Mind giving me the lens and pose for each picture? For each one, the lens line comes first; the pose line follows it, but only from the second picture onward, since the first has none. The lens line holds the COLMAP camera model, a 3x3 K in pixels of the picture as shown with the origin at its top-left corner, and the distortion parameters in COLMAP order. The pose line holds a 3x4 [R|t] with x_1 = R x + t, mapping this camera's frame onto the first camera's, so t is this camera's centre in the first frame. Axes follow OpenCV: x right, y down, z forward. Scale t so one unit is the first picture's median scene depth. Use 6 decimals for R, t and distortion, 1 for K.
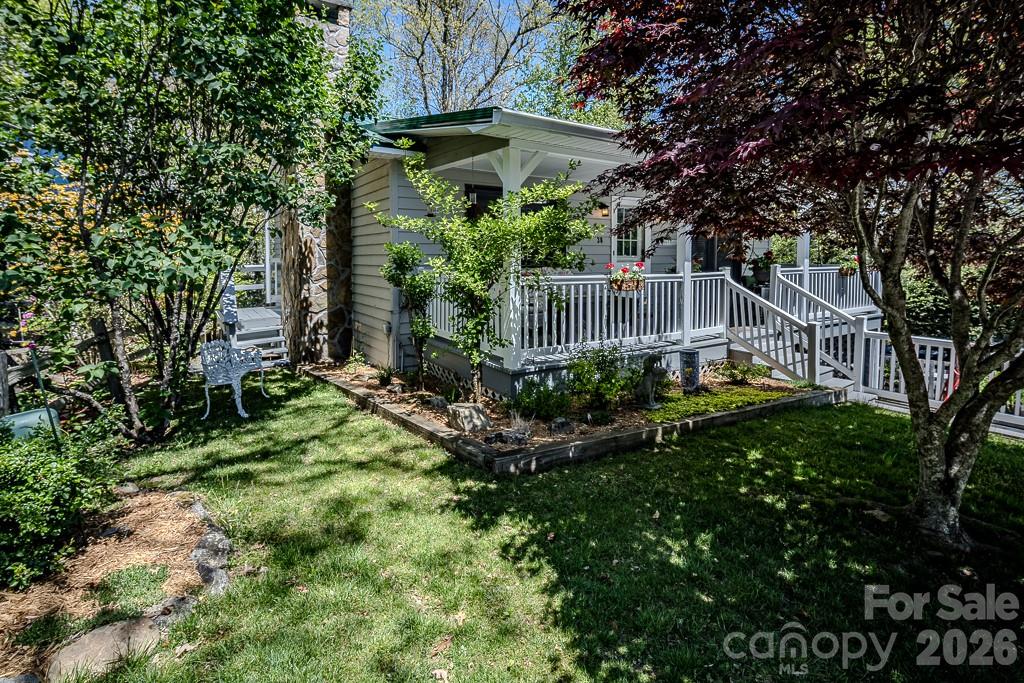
lens RADIAL K [[512.6, 0, 531.3], [0, 512.6, 286.7], [0, 0, 1]] dist [0.005215, -0.004678]
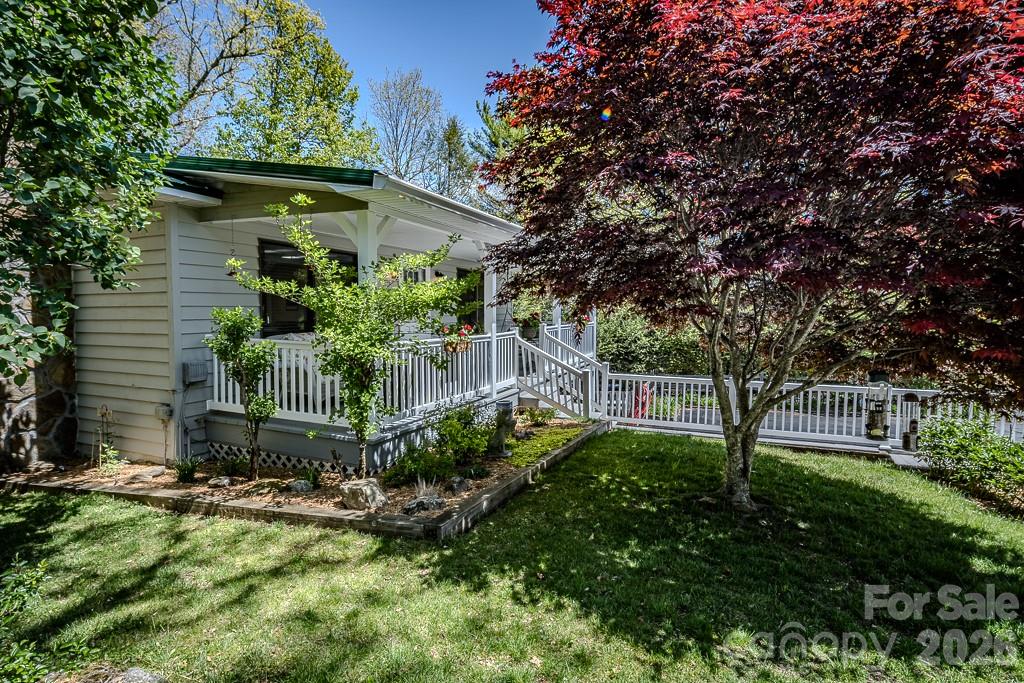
lens RADIAL K [[512.6, 0, 510.2], [0, 512.6, 339.6], [0, 0, 1]] dist [0.005215, -0.004678]
pose [[0.836600, -0.033724, 0.546775, -0.342260], [0.033236, 0.999389, 0.010789, -0.029102], [-0.546805, 0.009147, 0.837210, 0.043761]]
